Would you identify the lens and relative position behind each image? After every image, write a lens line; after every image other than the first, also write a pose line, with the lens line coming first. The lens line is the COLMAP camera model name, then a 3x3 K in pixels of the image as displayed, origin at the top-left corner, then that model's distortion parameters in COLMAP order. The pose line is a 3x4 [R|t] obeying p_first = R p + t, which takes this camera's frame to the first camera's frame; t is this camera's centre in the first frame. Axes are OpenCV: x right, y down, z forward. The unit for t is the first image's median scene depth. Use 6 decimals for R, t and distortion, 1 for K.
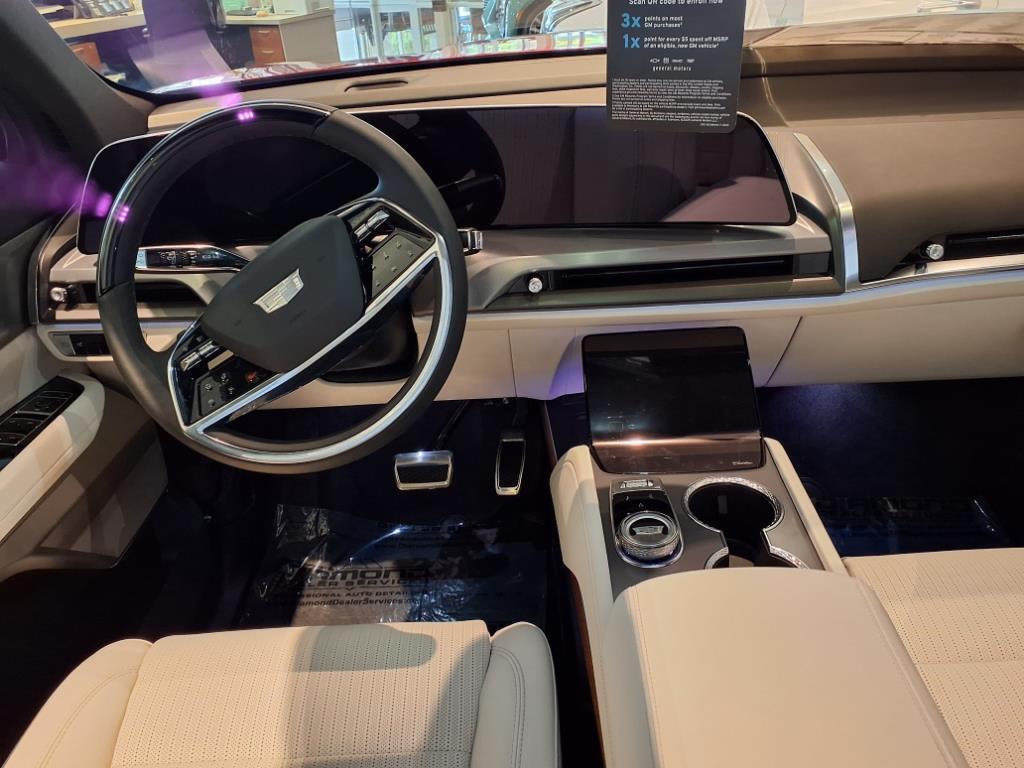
lens RADIAL K [[824.8, 0, 517.5], [0, 824.8, 385.0], [0, 0, 1]] dist [0.071884, -0.108345]
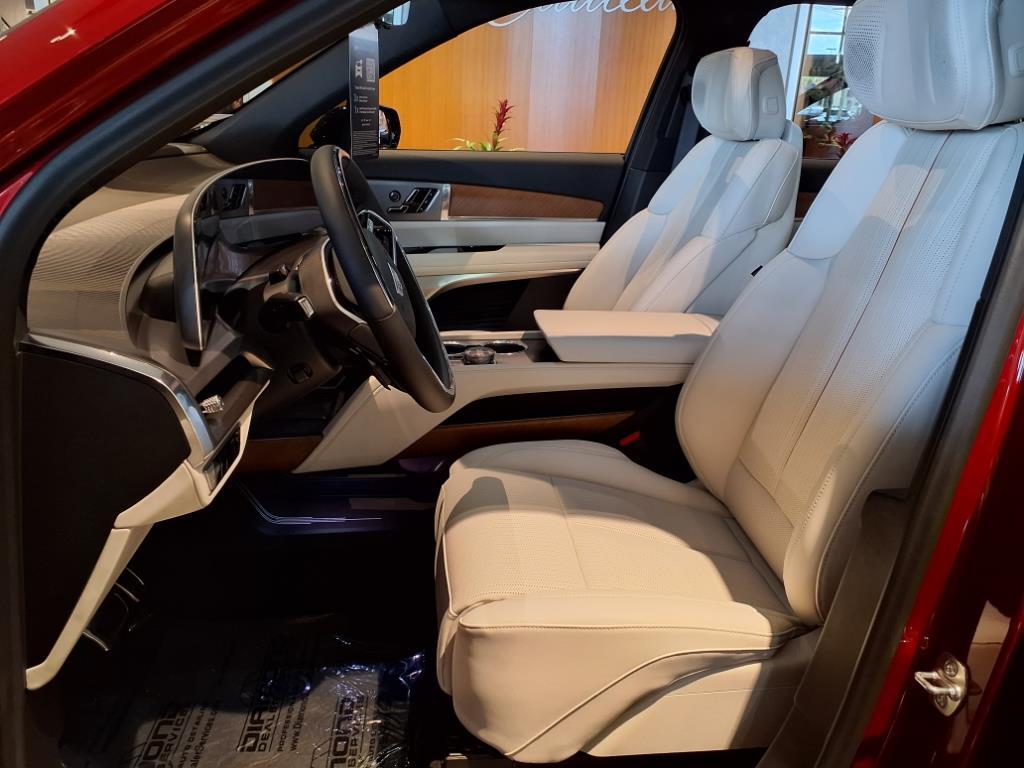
lens RADIAL K [[824.8, 0, 517.5], [0, 824.8, 385.0], [0, 0, 1]] dist [0.071884, -0.108345]
pose [[-0.117901, -0.279057, 0.953009, -1.718229], [0.461512, 0.834361, 0.301411, -0.297803], [-0.879265, 0.475362, 0.030416, 0.917298]]
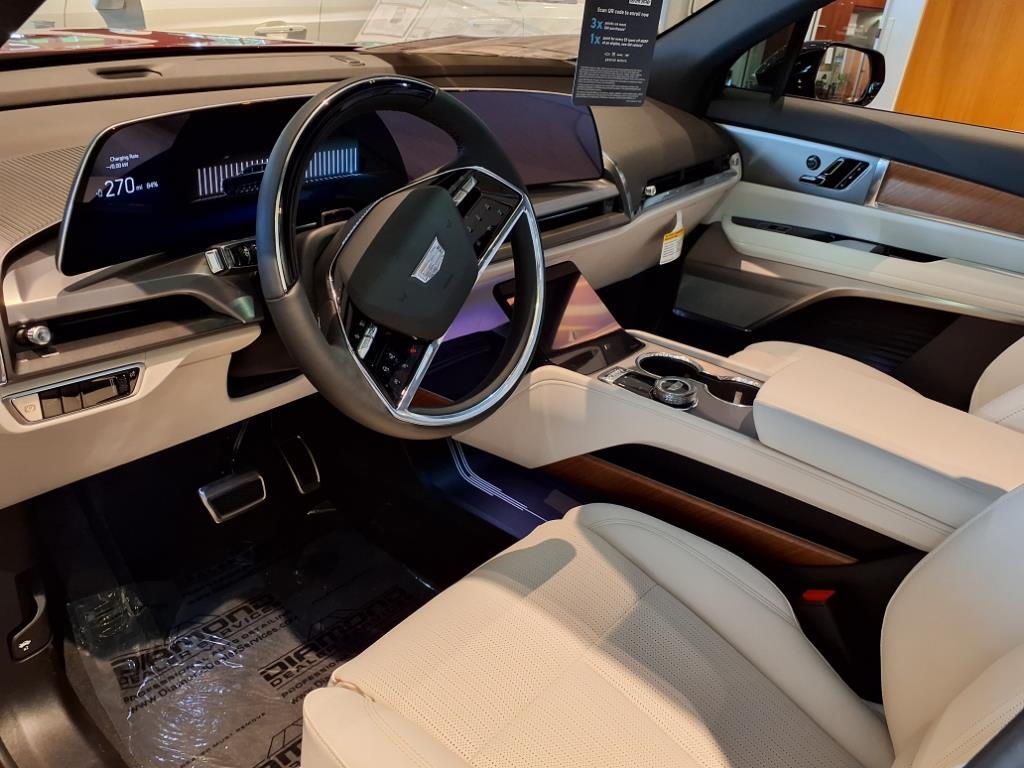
lens RADIAL K [[824.8, 0, 517.5], [0, 824.8, 385.0], [0, 0, 1]] dist [0.071884, -0.108345]
pose [[0.622601, -0.246780, 0.742609, -1.081160], [0.264649, 0.959458, 0.096962, -0.035904], [-0.736430, 0.136162, 0.662669, 0.267690]]
